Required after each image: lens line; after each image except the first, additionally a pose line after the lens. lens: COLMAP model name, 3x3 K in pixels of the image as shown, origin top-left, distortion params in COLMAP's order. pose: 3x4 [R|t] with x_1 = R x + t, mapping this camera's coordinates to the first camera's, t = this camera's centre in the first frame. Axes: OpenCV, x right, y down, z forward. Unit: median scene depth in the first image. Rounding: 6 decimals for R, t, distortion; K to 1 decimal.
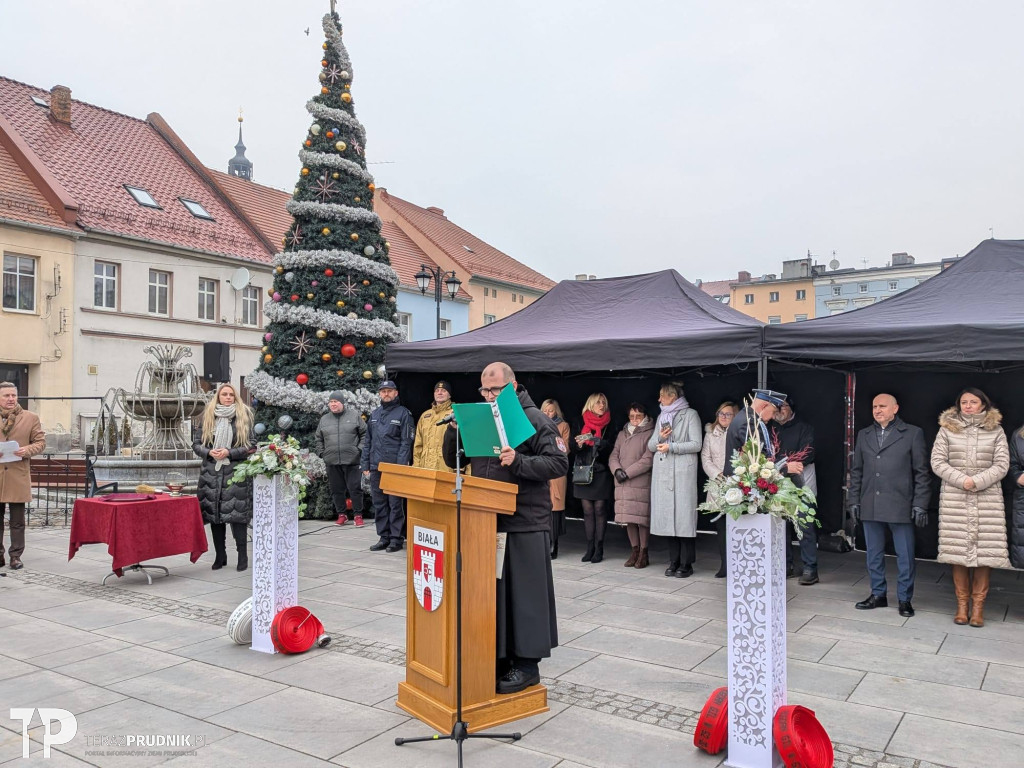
lens RADIAL K [[825.4, 0, 529.2], [0, 825.4, 407.5], [0, 0, 1]] dist [0.112684, -0.197883]
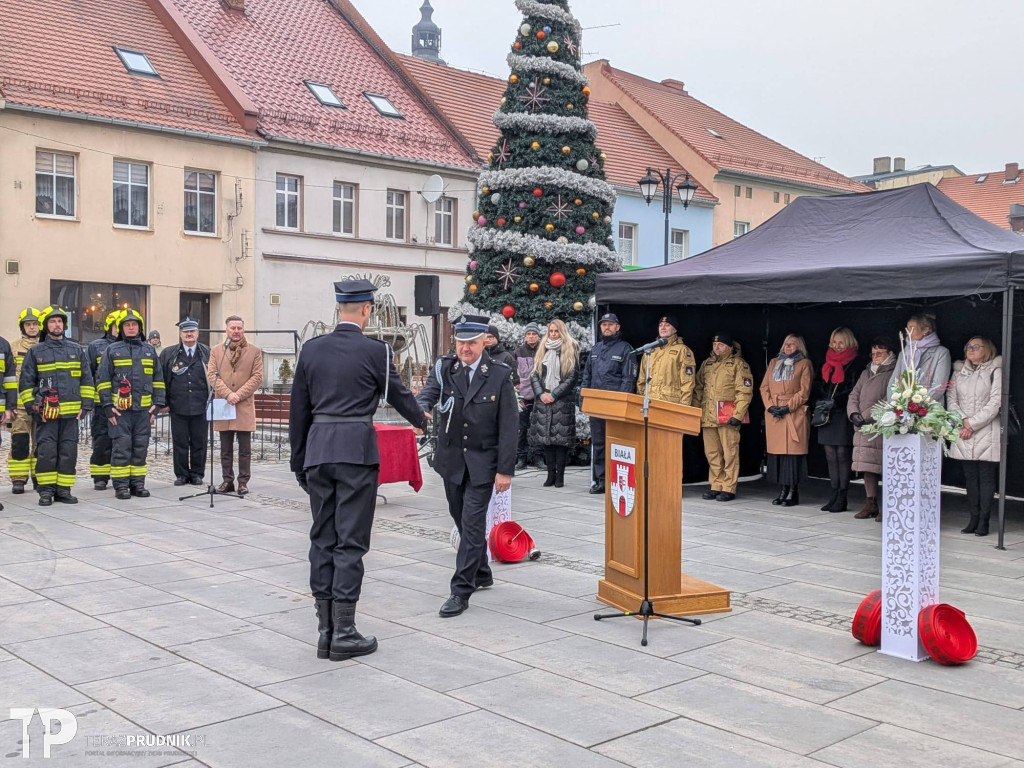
lens RADIAL K [[1128.9, 0, 511.7], [0, 1128.9, 389.4], [0, 0, 1]] dist [0.138461, -0.278407]
pose [[0.967702, 0.015600, -0.251615, 0.043739], [-0.005976, 0.999223, 0.038967, 0.002898], [0.252027, -0.036205, 0.967043, -0.199582]]
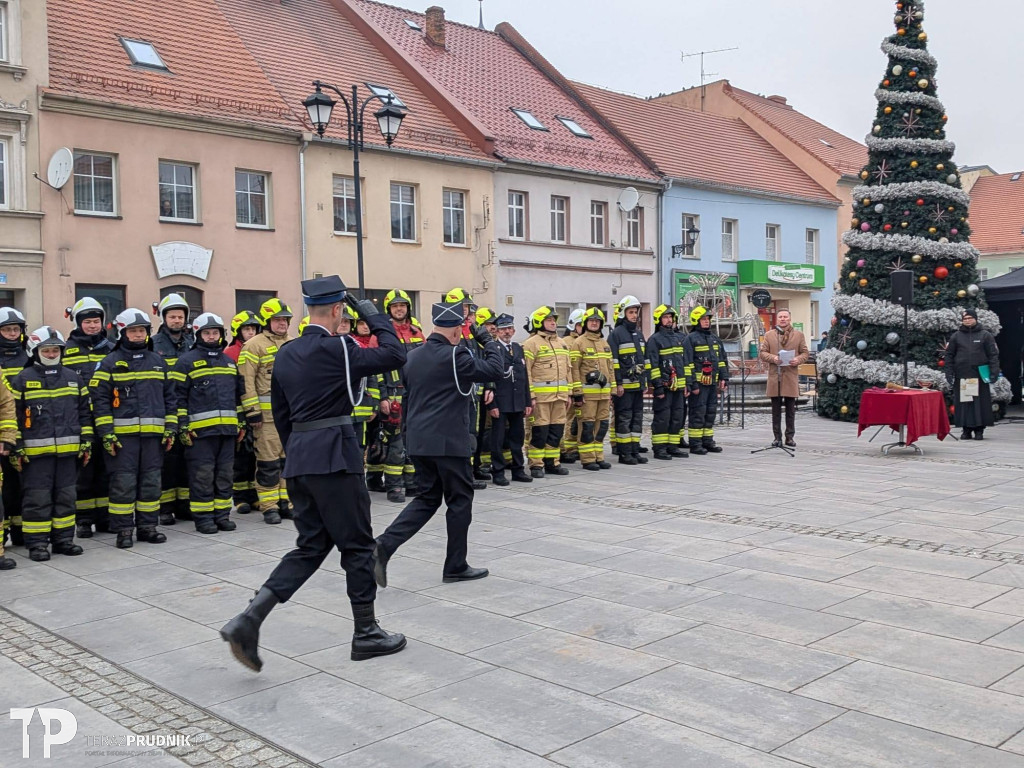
lens RADIAL K [[1051.9, 0, 570.9], [0, 1051.9, 384.1], [0, 0, 1]] dist [0.119623, -0.216532]
pose [[0.977585, -0.014606, -0.210032, -0.401289], [0.024033, 0.998812, 0.042400, 0.007521], [0.209163, -0.046498, 0.976775, -0.486197]]
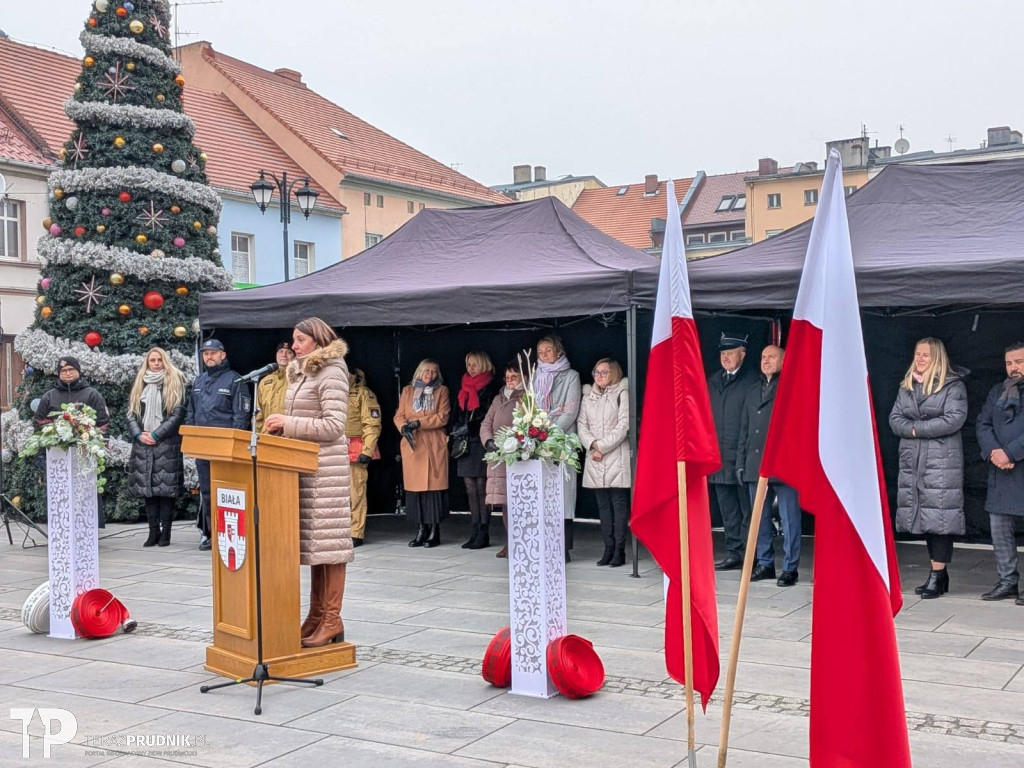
lens RADIAL K [[1313.1, 0, 512.0], [0, 1313.1, 396.6], [0, 0, 1]] dist [0.130575, -0.261645]
pose [[0.998868, -0.021791, 0.042277, 0.055390], [0.021027, 0.999609, 0.018438, 0.003912], [-0.042662, -0.017528, 0.998936, -0.221387]]
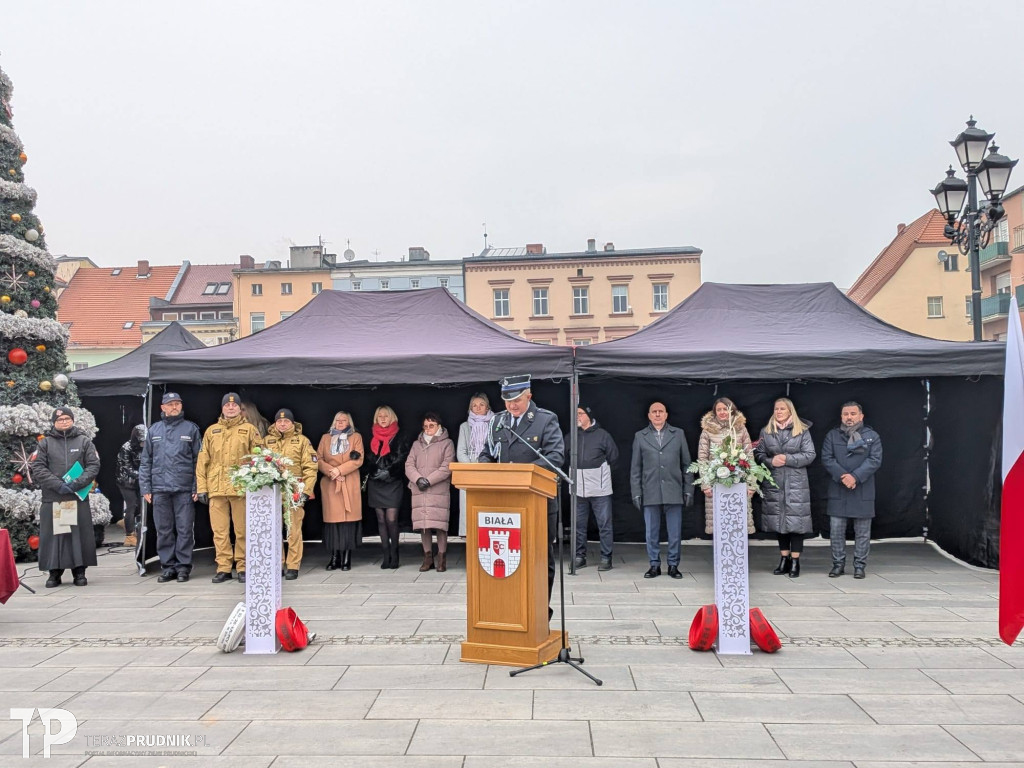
lens RADIAL K [[1053.5, 0, 486.8], [0, 1053.5, 388.0], [0, 0, 1]] dist [0.123397, -0.250388]
pose [[0.868923, -0.001970, 0.494944, -0.335911], [0.017704, 0.999476, -0.027102, -0.000513], [-0.494631, 0.032312, 0.868502, -0.143520]]
